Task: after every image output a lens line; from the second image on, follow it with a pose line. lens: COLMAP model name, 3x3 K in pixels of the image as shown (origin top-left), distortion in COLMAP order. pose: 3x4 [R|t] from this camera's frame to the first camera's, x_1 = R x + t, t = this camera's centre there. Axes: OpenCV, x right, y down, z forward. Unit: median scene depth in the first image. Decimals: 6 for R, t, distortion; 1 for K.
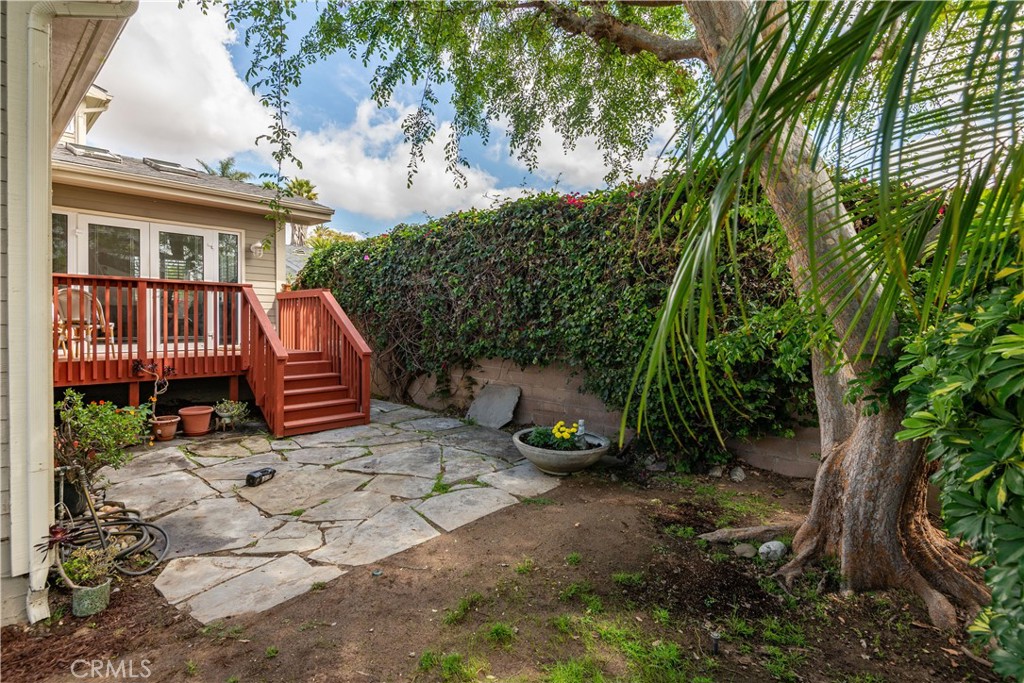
lens RADIAL K [[528.0, 0, 512.6], [0, 528.0, 333.9], [0, 0, 1]] dist [-0.000466, 0.000088]
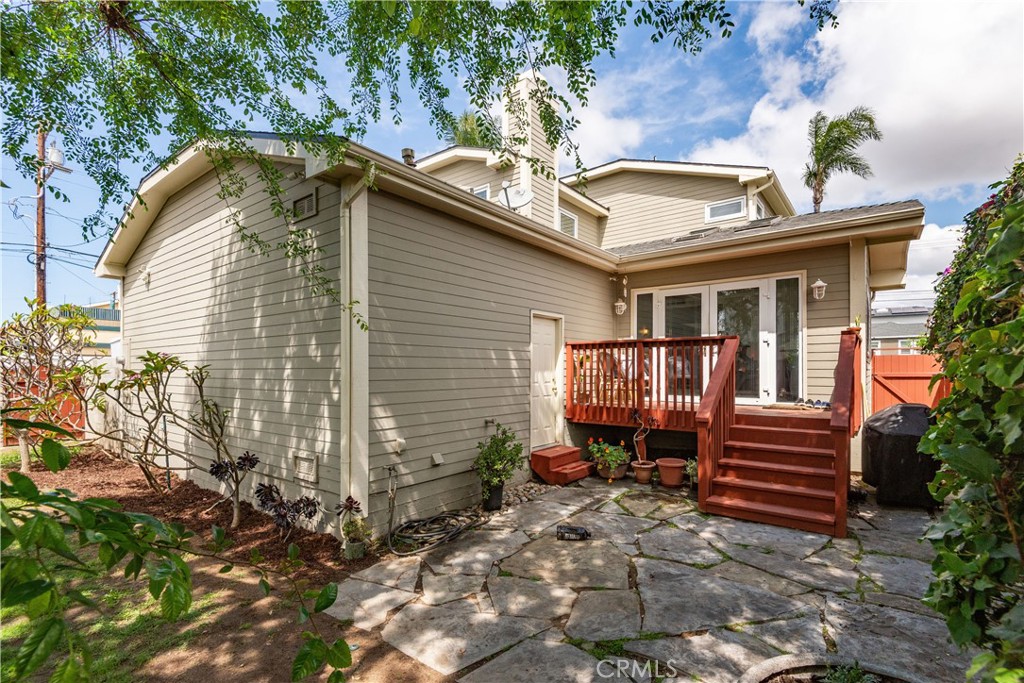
lens RADIAL K [[474.4, 0, 519.8], [0, 474.4, 373.2], [0, 0, 1]] dist [-0.000871, -0.000050]
pose [[0.052000, 0.000060, -0.998647, 0.287553], [-0.017280, 0.999850, -0.000840, -0.021697], [0.998498, 0.017300, 0.051994, 0.582017]]
